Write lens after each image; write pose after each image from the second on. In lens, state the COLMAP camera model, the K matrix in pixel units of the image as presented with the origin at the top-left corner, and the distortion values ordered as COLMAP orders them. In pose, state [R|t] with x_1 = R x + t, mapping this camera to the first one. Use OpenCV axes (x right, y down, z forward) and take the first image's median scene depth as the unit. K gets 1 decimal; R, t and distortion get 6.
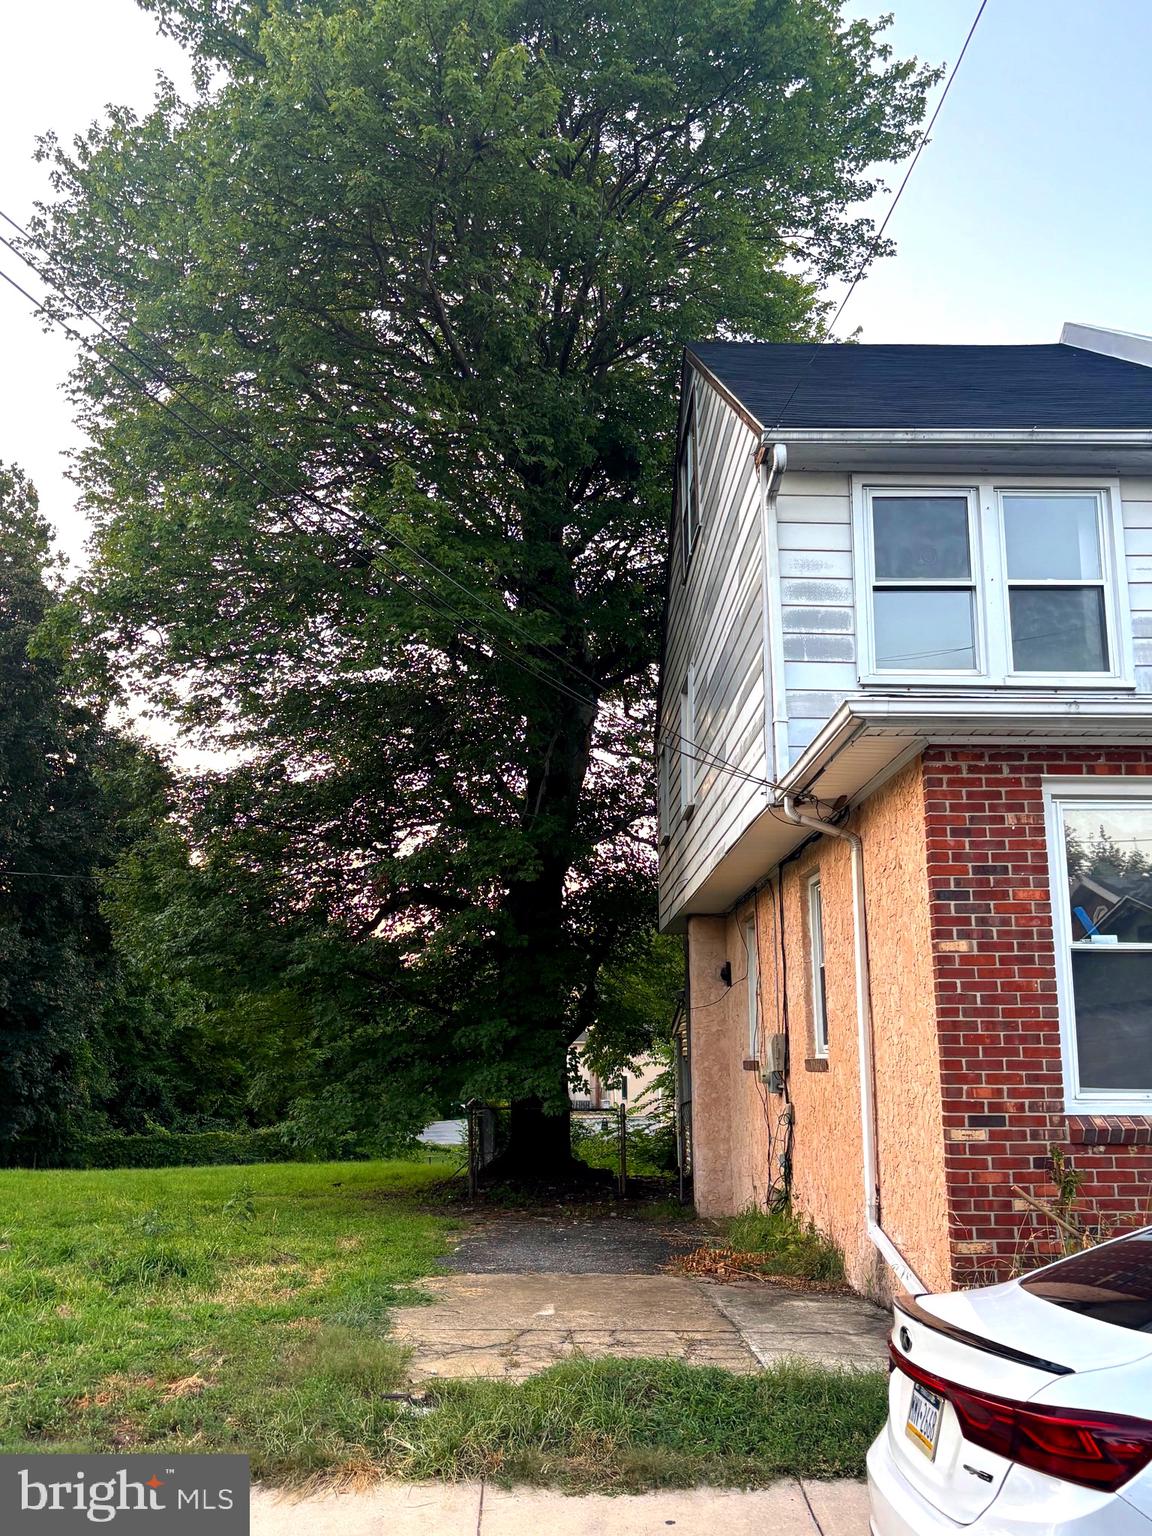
lens RADIAL K [[1452.1, 0, 578.4], [0, 1452.1, 768.2], [0, 0, 1]] dist [0.016801, 0.000000]
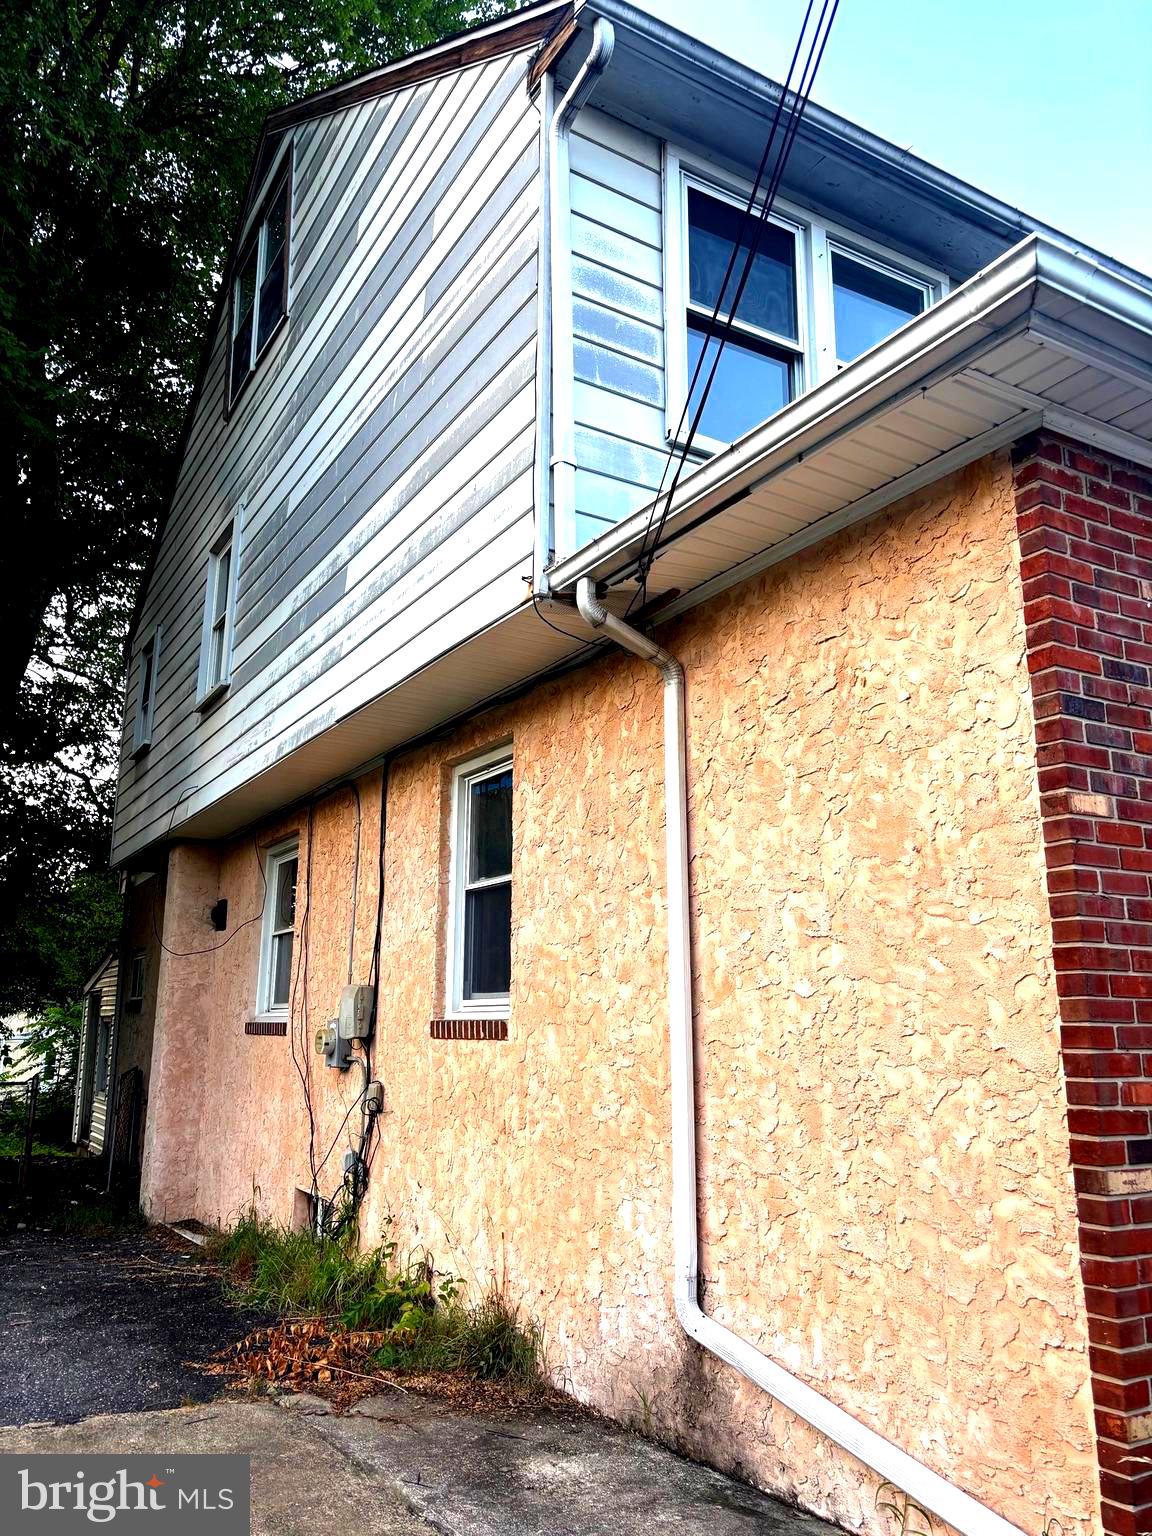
lens RADIAL K [[1156.8, 0, 572.5], [0, 1156.8, 774.1], [0, 0, 1]] dist [0.037107, -0.037118]
pose [[0.869993, 0.112474, 0.480064, -0.074904], [-0.106374, 0.993521, -0.039997, 0.113662], [-0.481452, -0.016269, 0.876321, 0.561376]]
